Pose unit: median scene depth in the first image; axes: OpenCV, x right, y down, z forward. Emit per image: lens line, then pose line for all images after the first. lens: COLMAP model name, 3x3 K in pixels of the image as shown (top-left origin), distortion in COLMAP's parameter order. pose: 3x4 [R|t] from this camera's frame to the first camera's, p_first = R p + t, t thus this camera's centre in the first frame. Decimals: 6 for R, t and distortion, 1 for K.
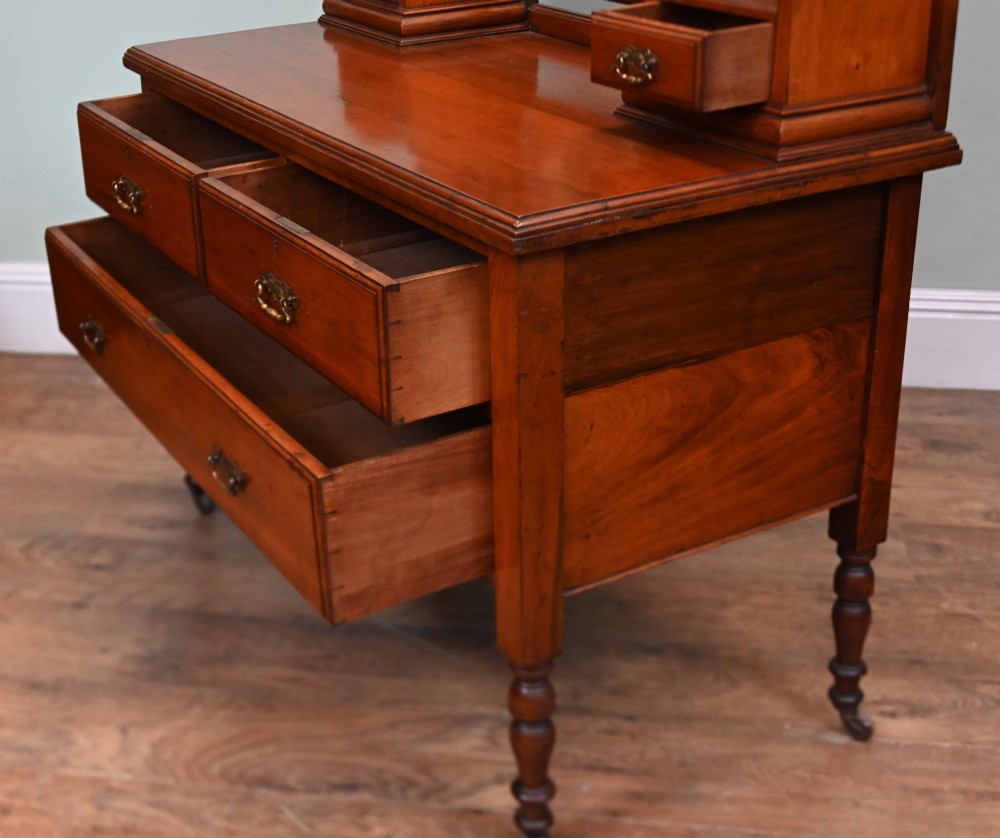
lens RADIAL K [[1492.3, 0, 344.7], [0, 1492.3, 424.7], [0, 0, 1]] dist [-0.085377, 0.088792]
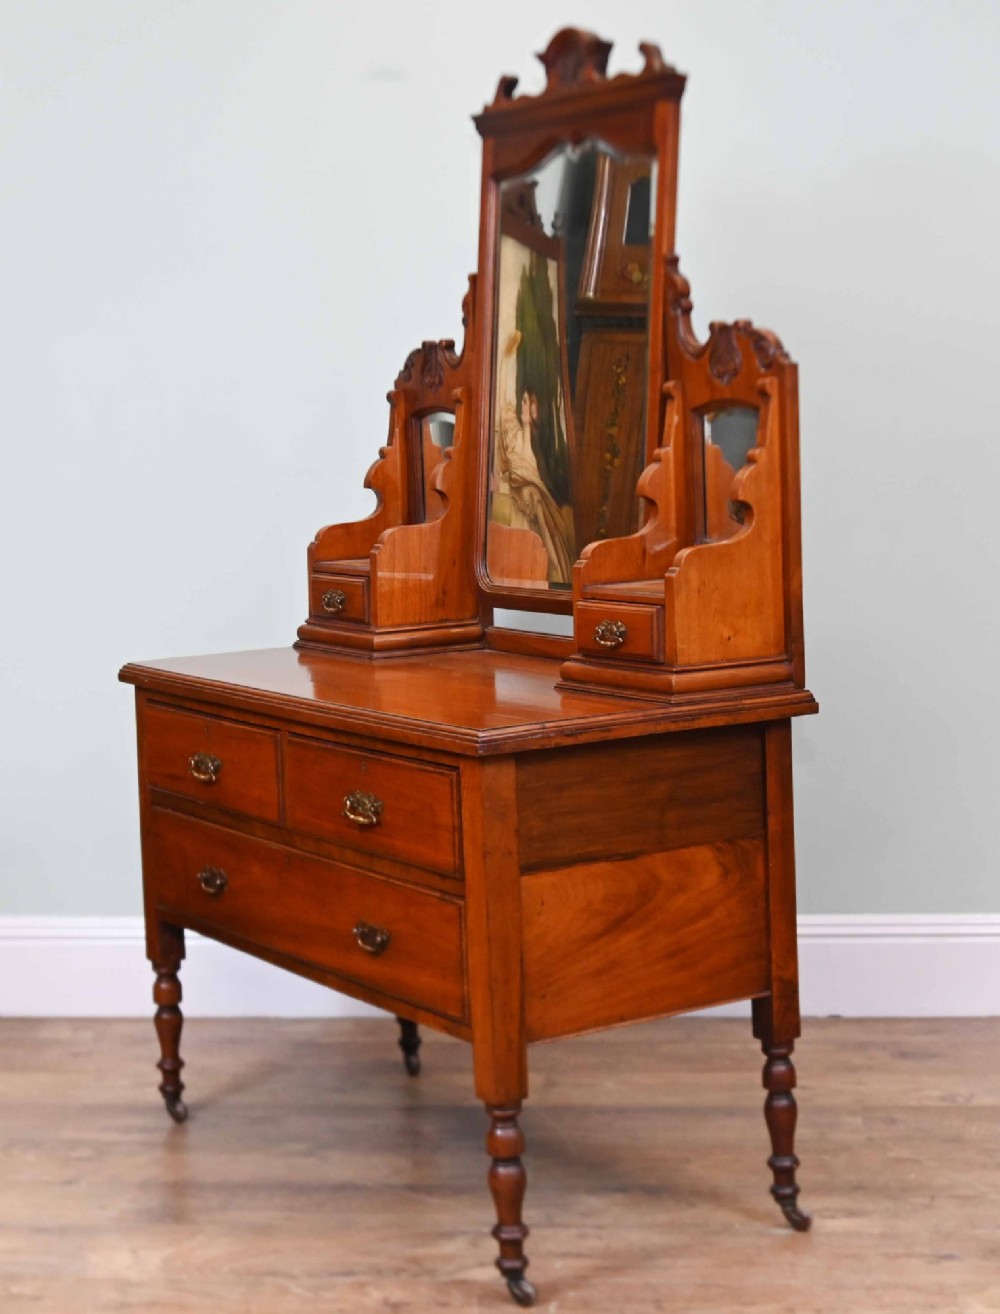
lens RADIAL K [[2381.9, 0, 396.4], [0, 2381.9, 628.6], [0, 0, 1]] dist [-0.094931, 0.029196]
pose [[0.996879, 0.003418, 0.078871, -0.104770], [0.022667, 0.944603, -0.327433, 0.377647], [-0.075621, 0.328199, 0.941577, -0.853504]]
